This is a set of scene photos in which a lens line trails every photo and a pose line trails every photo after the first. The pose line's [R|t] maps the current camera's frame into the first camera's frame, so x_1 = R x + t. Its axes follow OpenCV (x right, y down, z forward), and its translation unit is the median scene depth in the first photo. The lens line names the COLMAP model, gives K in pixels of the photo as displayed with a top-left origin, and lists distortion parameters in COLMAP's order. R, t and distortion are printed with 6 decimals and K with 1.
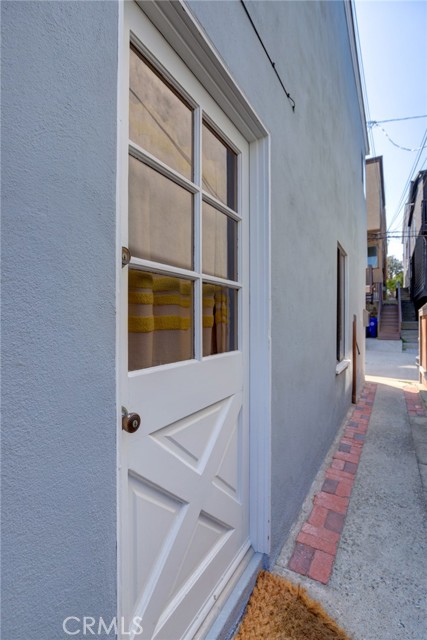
lens RADIAL K [[295.7, 0, 219.5], [0, 295.7, 320.1], [0, 0, 1]] dist [-0.019691, 0.001172]
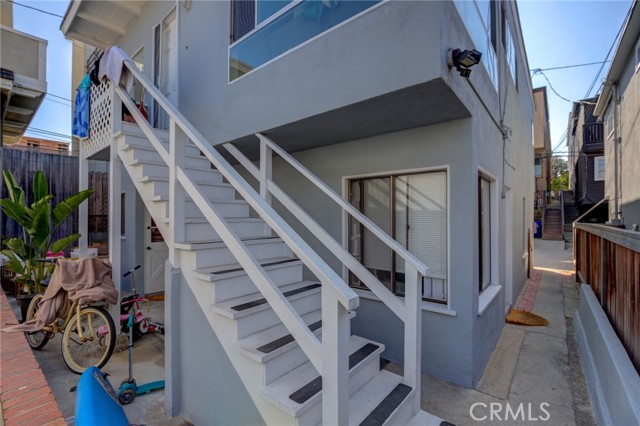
lens RADIAL K [[295.7, 0, 313.3], [0, 295.7, 214.4], [0, 0, 1]] dist [-0.019691, 0.001172]
pose [[0.986077, 0.000115, -0.166288, -0.163884], [-0.000365, 0.999999, -0.001474, -0.031181], [0.166287, 0.001514, 0.986076, -0.295515]]
